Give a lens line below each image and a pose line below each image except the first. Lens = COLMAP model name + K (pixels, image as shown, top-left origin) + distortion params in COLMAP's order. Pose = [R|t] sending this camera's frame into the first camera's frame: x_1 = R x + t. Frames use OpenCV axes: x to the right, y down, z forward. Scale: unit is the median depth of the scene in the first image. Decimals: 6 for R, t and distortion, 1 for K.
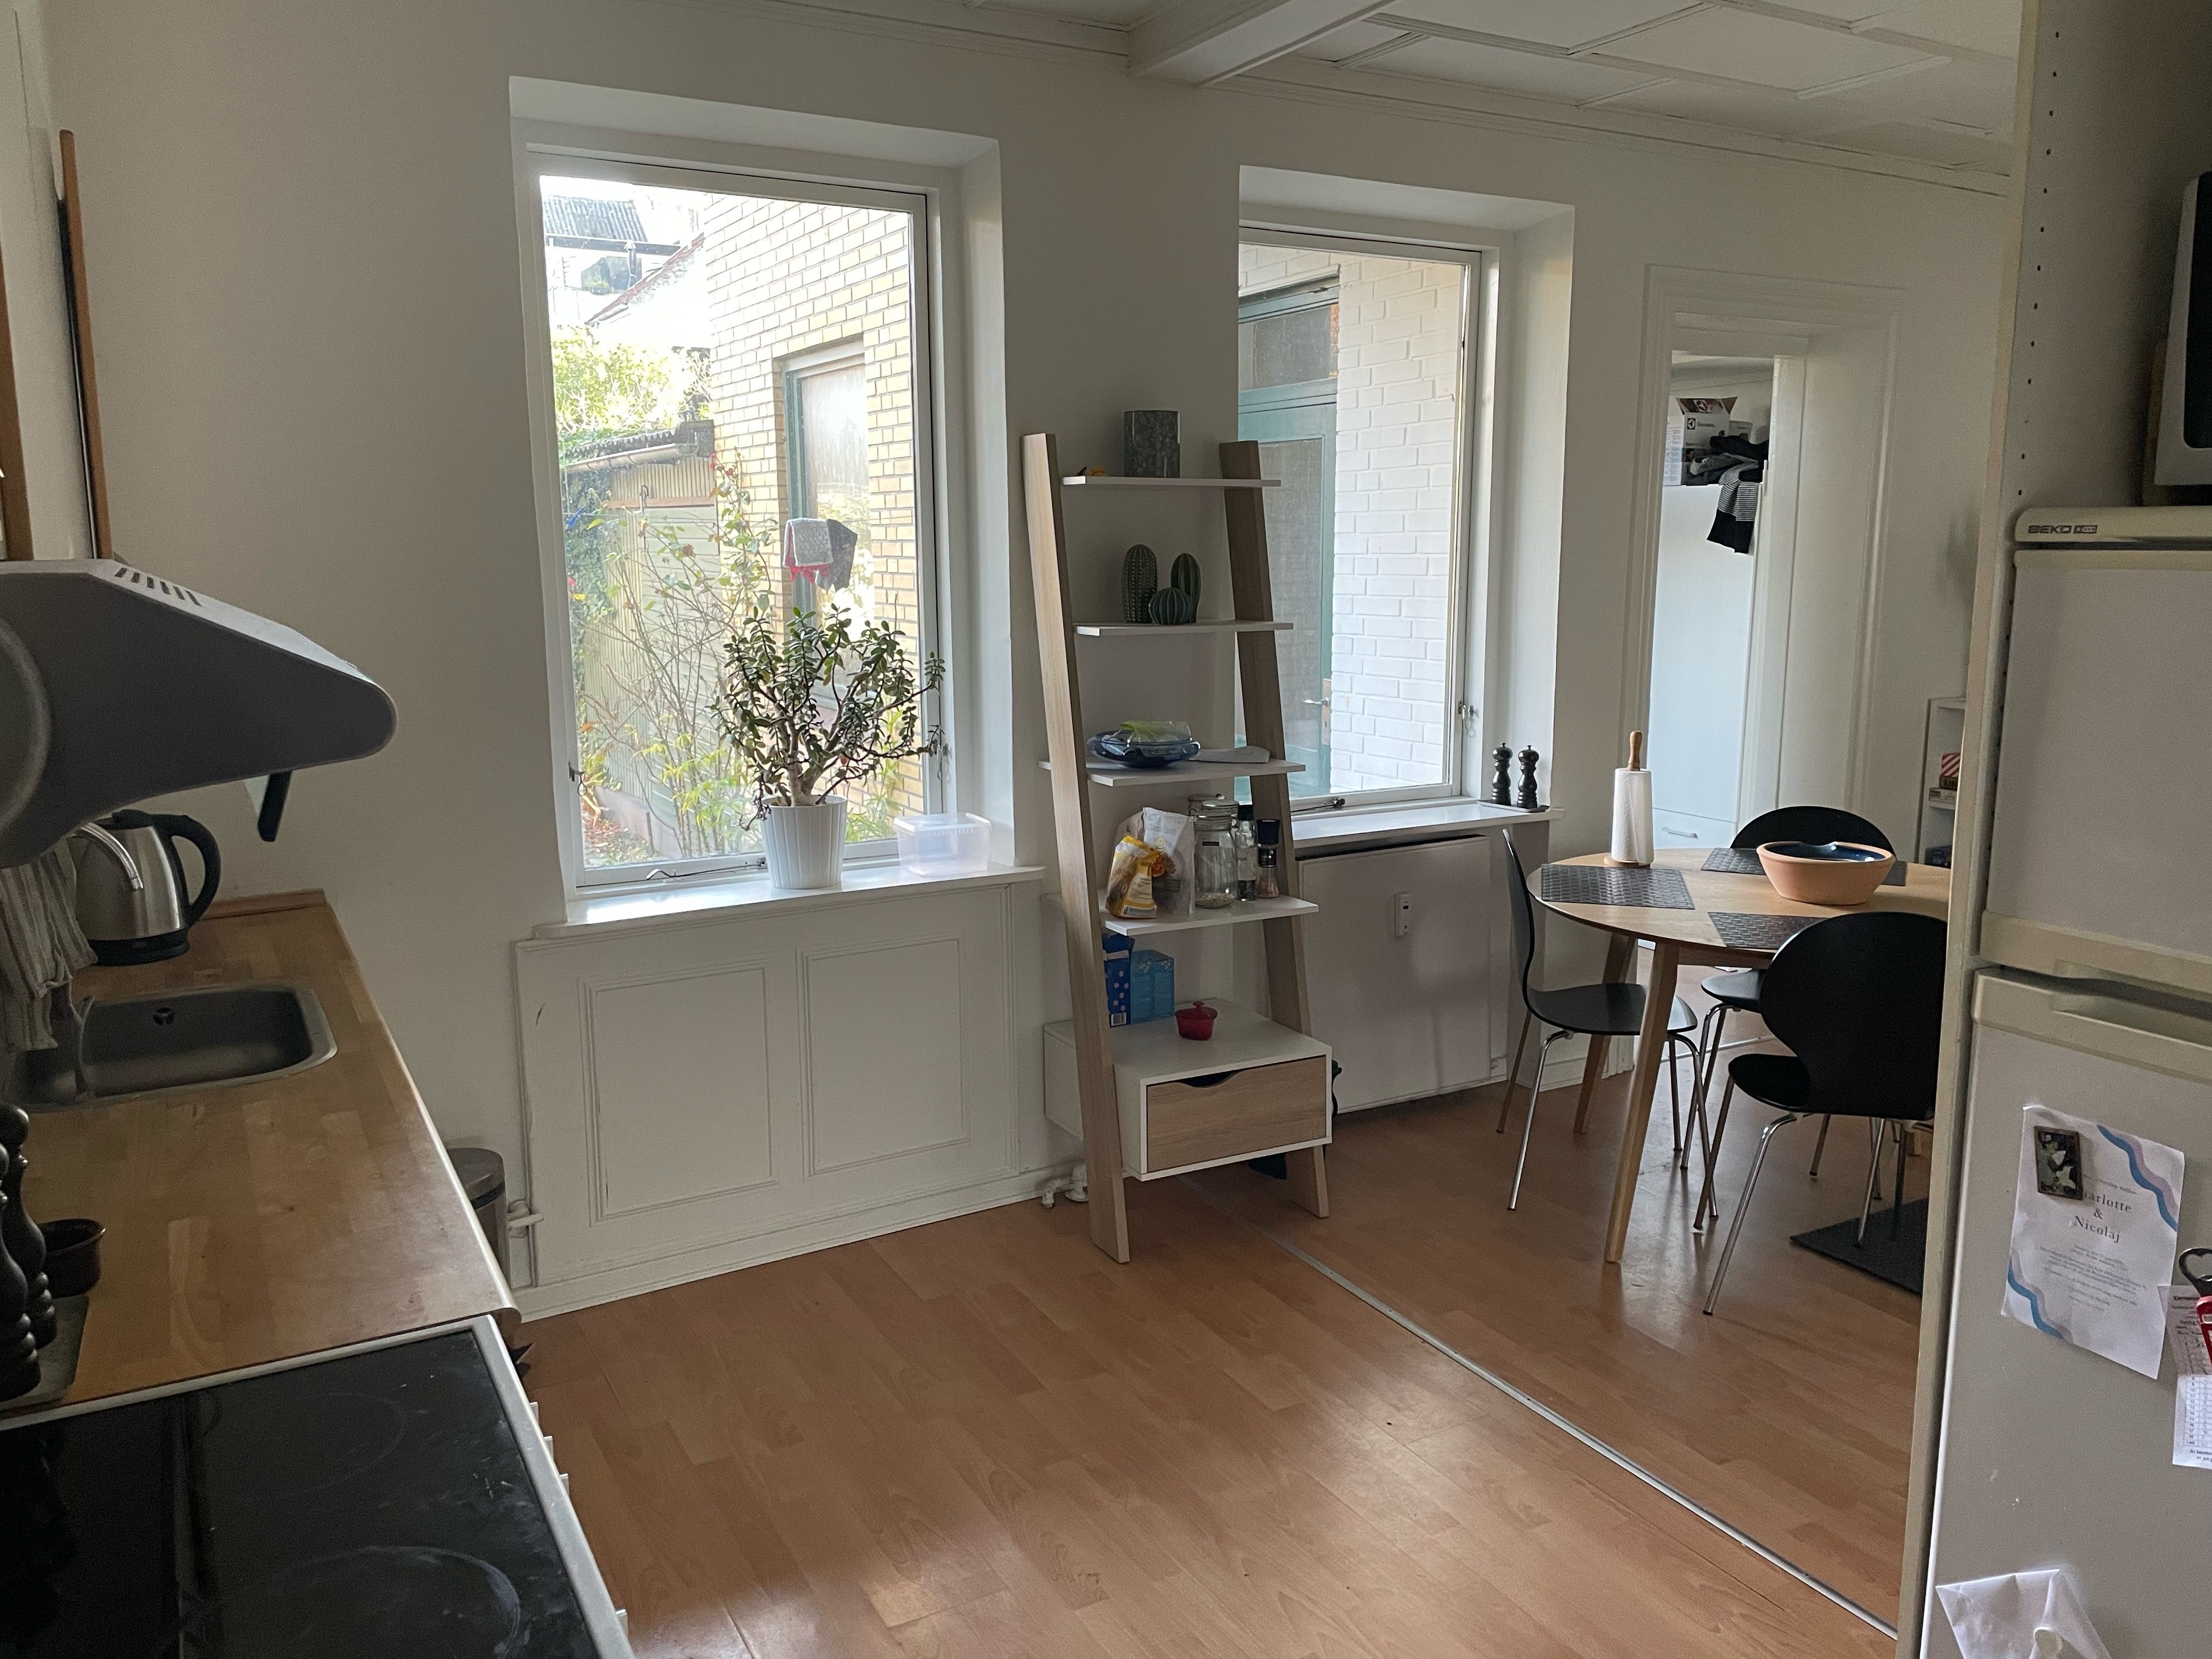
lens RADIAL K [[1651.3, 0, 1106.0], [0, 1651.3, 829.5], [0, 0, 1]] dist [0.129145, -0.222818]
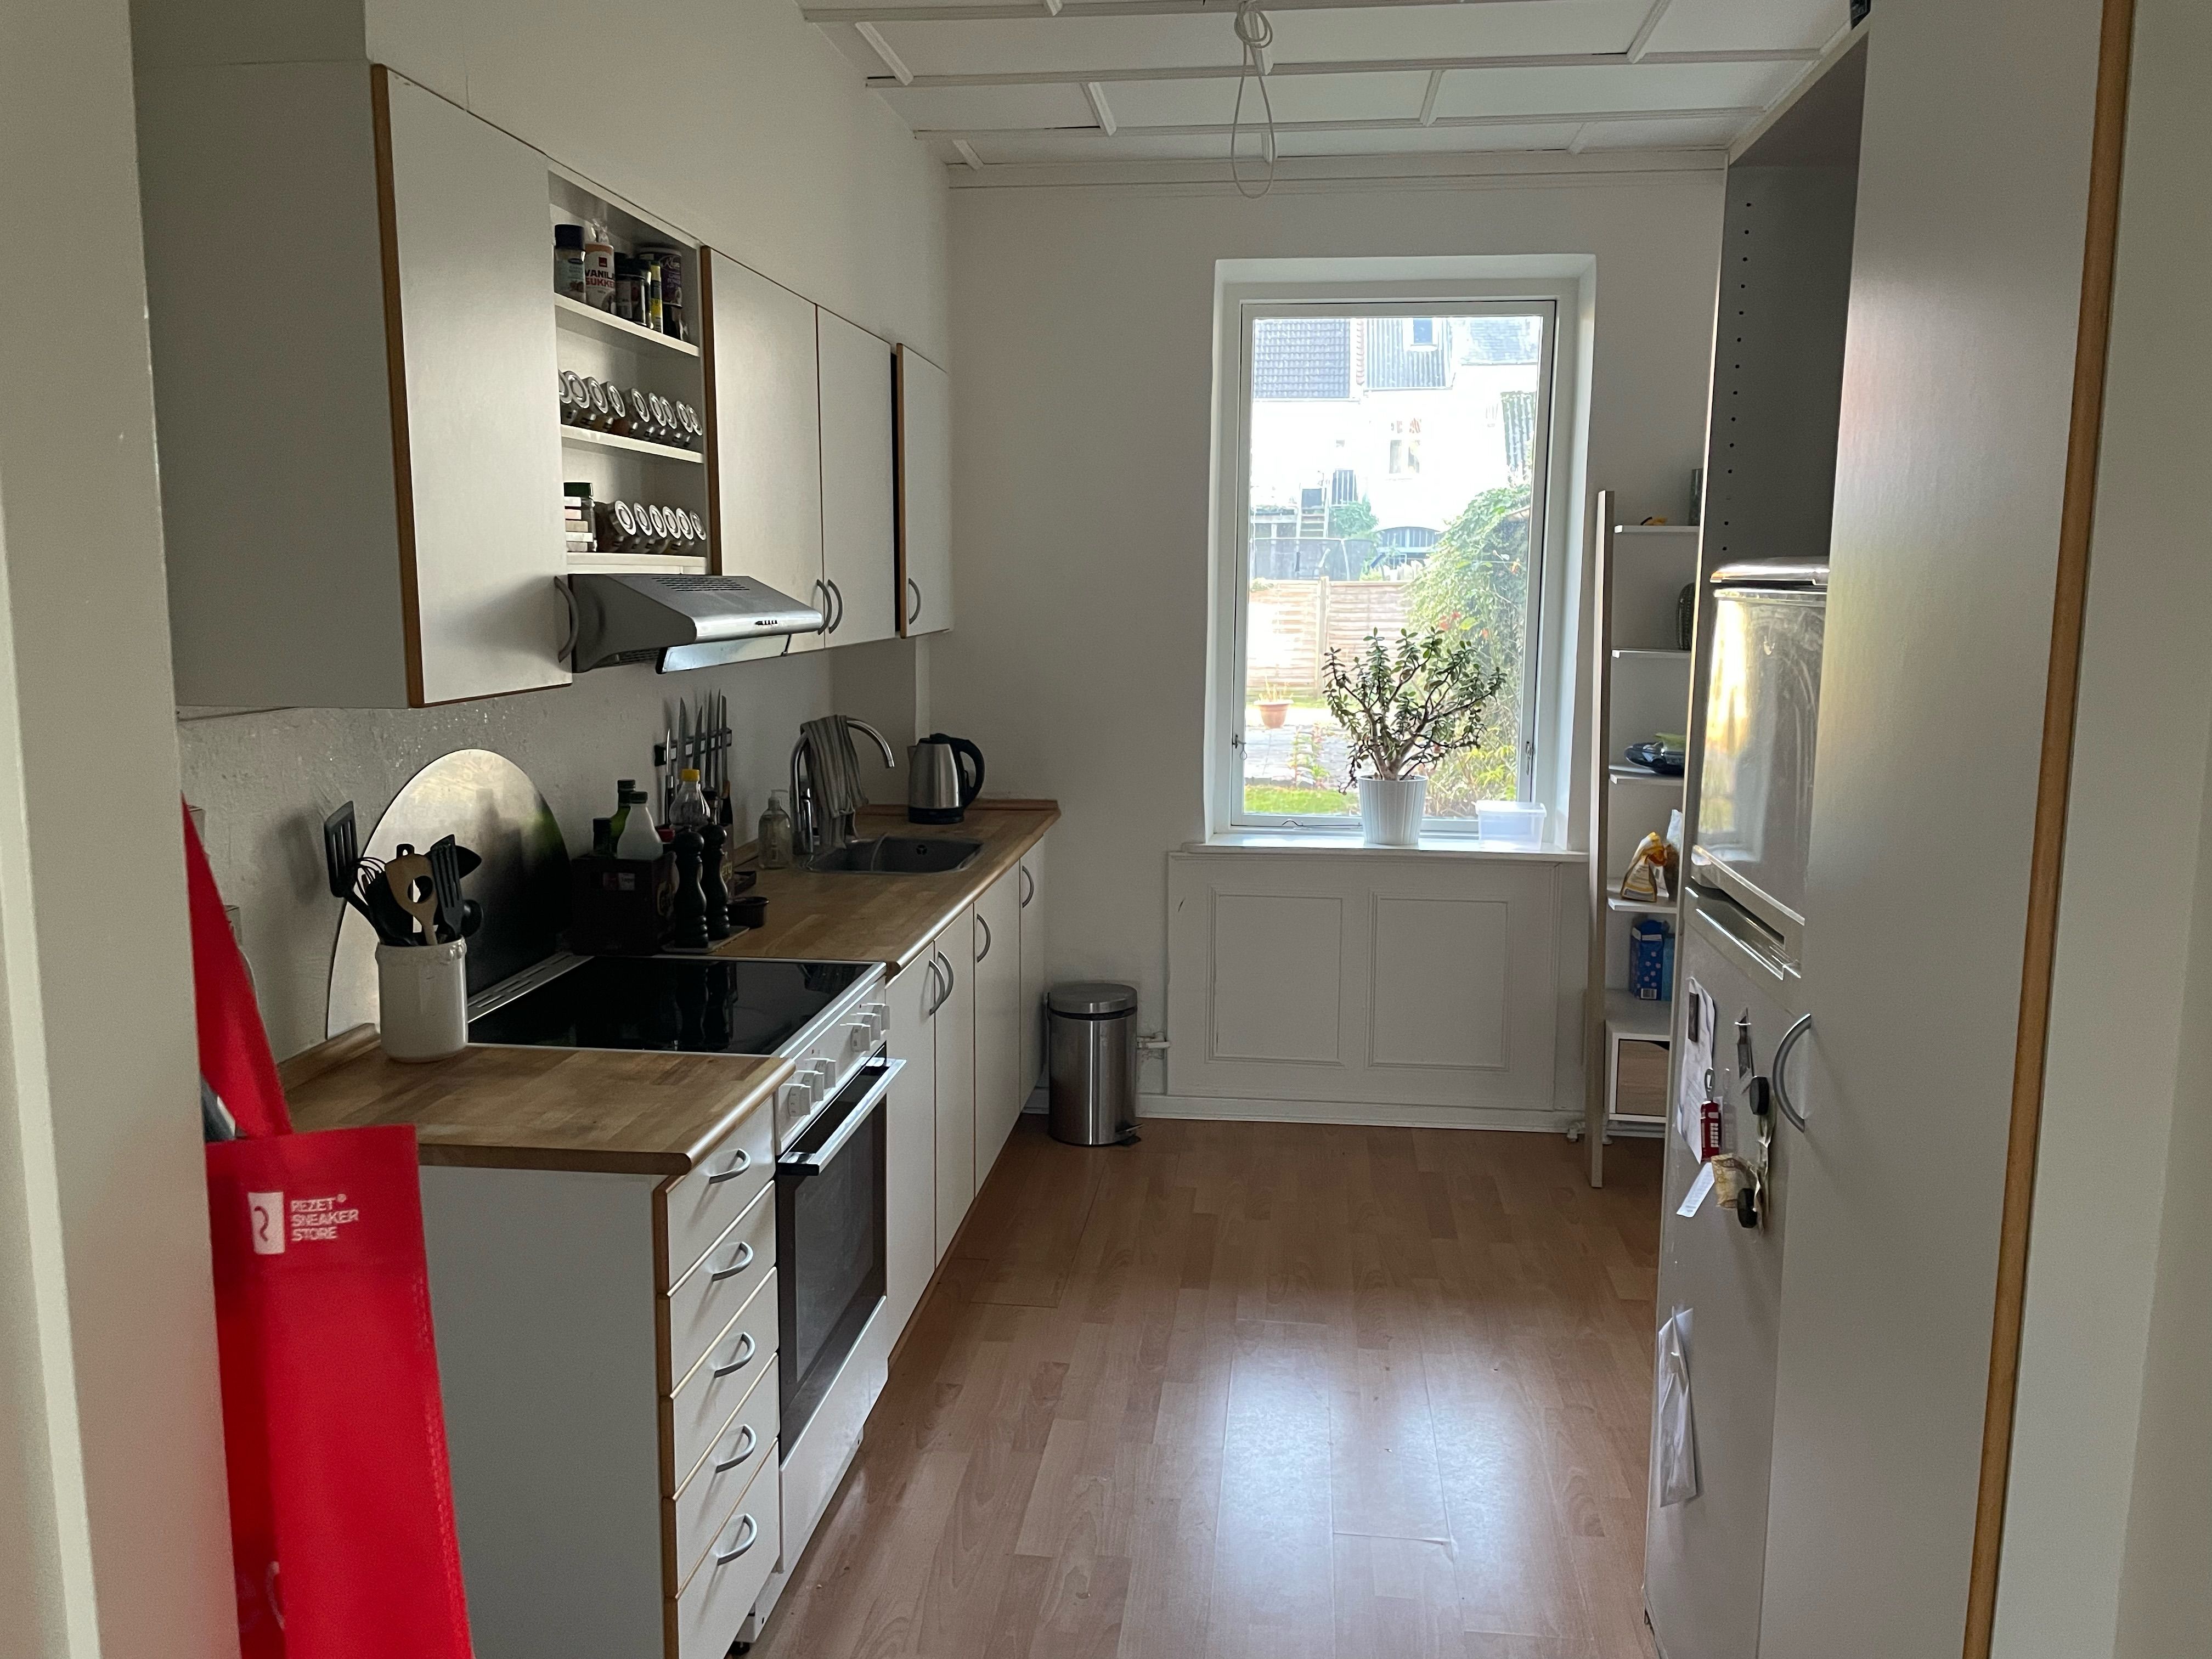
lens RADIAL K [[1651.3, 0, 1106.0], [0, 1651.3, 829.5], [0, 0, 1]] dist [0.129145, -0.222818]
pose [[0.807053, 0.102658, -0.581487, 0.395824], [-0.117300, 0.993018, 0.012509, 0.033546], [0.578711, 0.058113, 0.813459, -0.182964]]
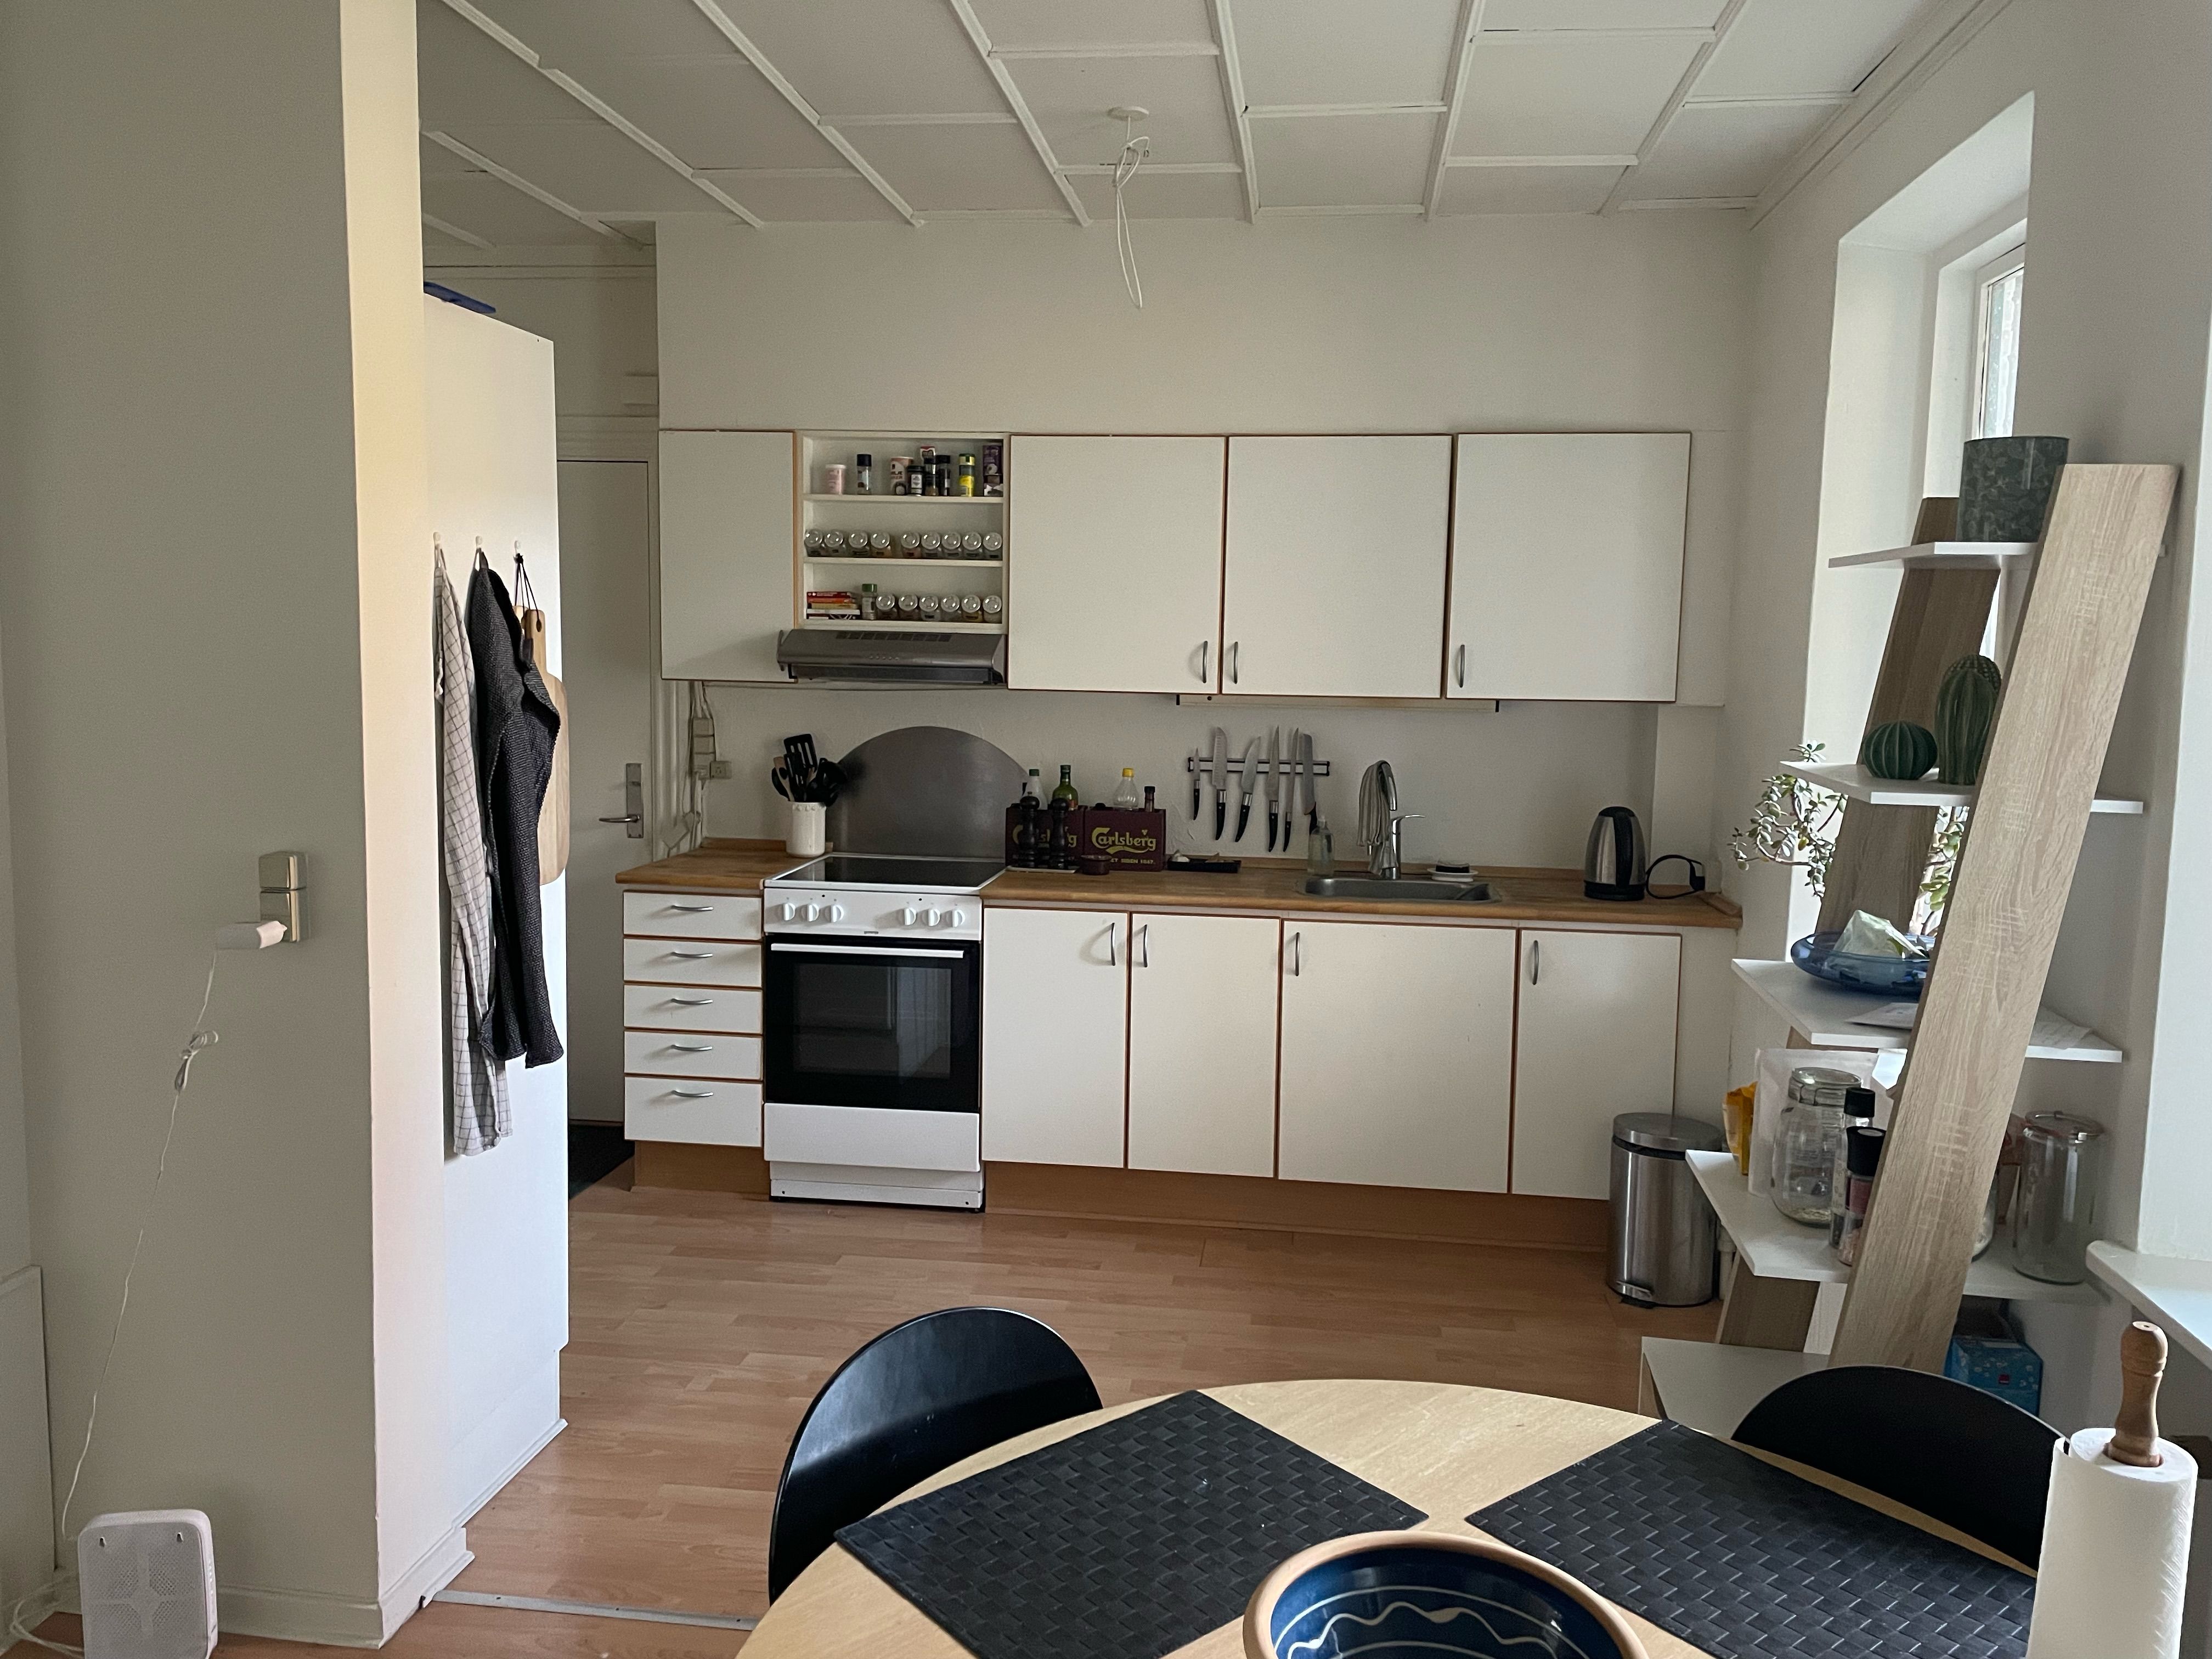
lens RADIAL K [[1651.3, 0, 1106.0], [0, 1651.3, 829.5], [0, 0, 1]] dist [0.129145, -0.222818]
pose [[-0.600156, 0.095087, -0.794211, 0.746709], [-0.155328, 0.960154, 0.232331, -0.214816], [0.784656, 0.262798, -0.561473, 1.146710]]
